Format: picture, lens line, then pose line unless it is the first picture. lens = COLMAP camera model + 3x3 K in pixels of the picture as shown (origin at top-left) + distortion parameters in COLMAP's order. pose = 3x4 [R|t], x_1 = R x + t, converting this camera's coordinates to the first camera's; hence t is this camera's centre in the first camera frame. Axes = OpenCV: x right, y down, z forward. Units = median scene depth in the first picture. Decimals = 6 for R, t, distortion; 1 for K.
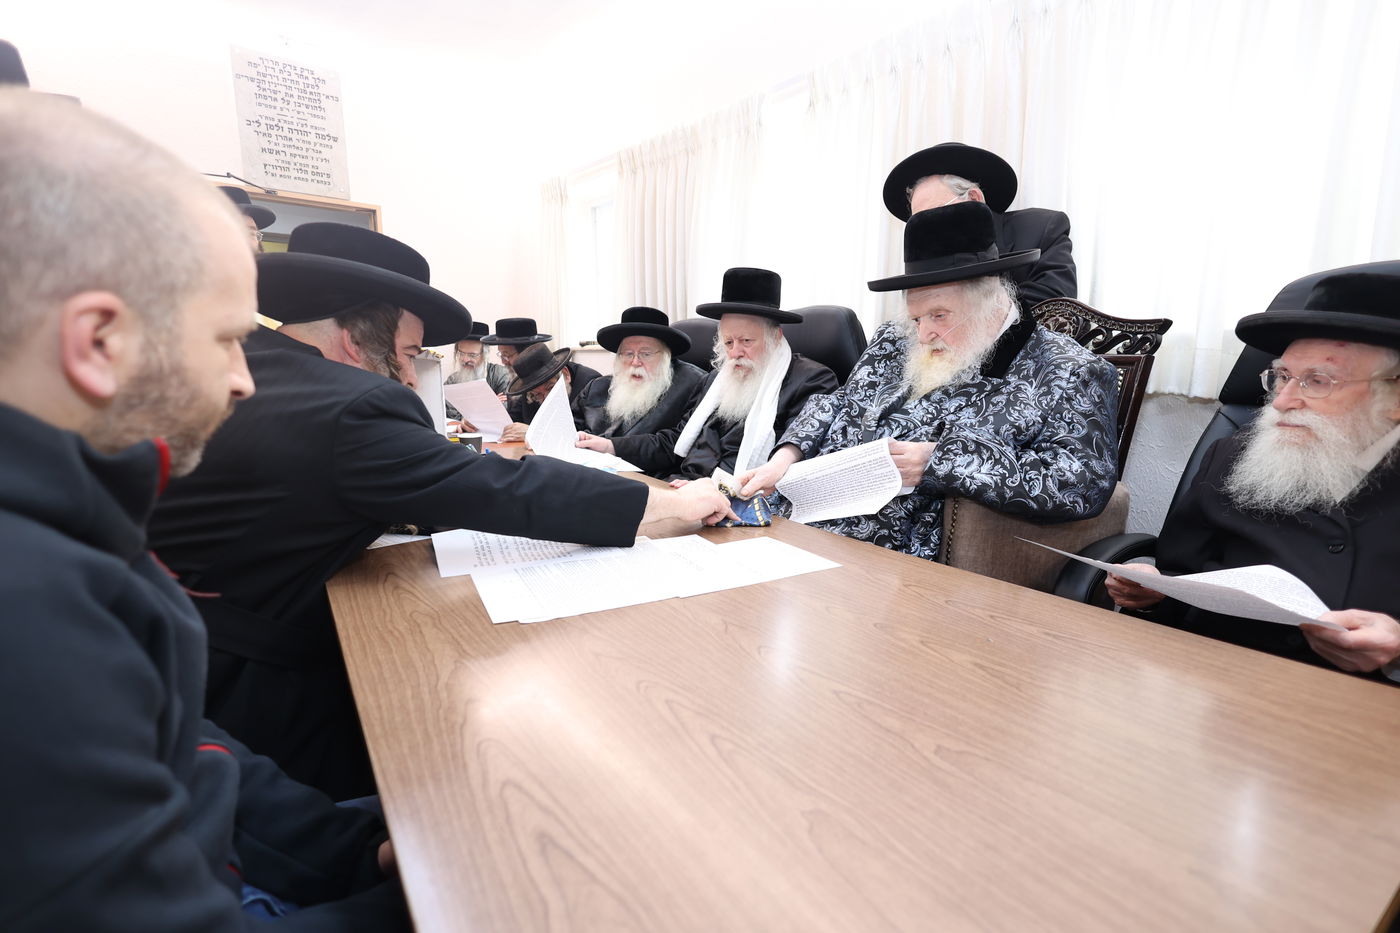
lens RADIAL K [[671.9, 0, 703.0], [0, 671.9, 465.8], [0, 0, 1]] dist [0.004351, 0.005170]
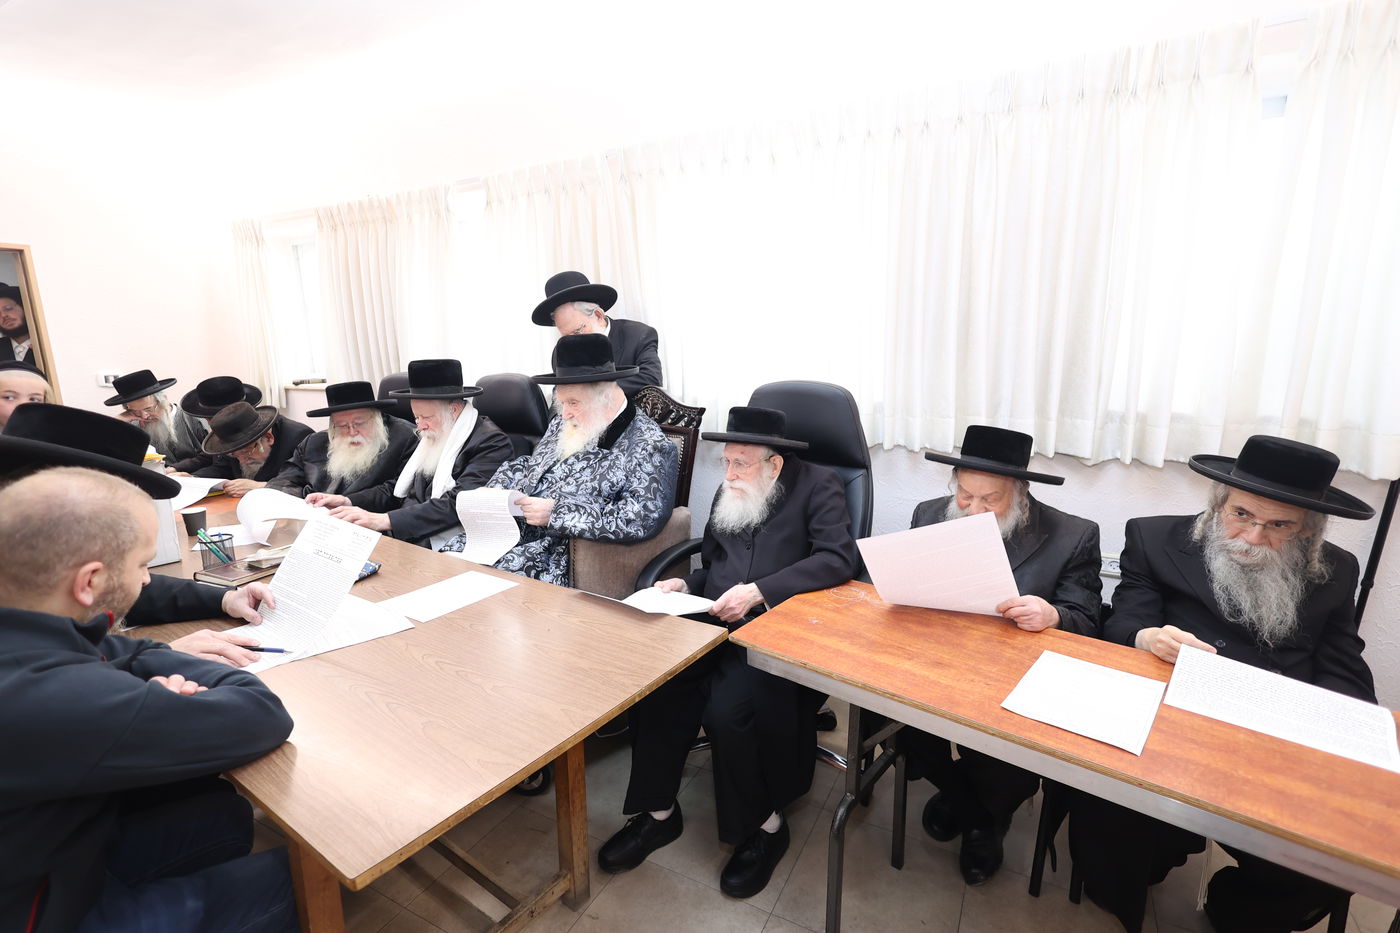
lens RADIAL K [[692.1, 0, 687.7], [0, 692.1, 465.0], [0, 0, 1]] dist [0.039336, -0.003792]
pose [[0.946577, -0.080250, 0.312333, 0.075688], [0.072246, 0.996695, 0.037136, -0.091692], [-0.314281, -0.012587, 0.949247, -0.360418]]
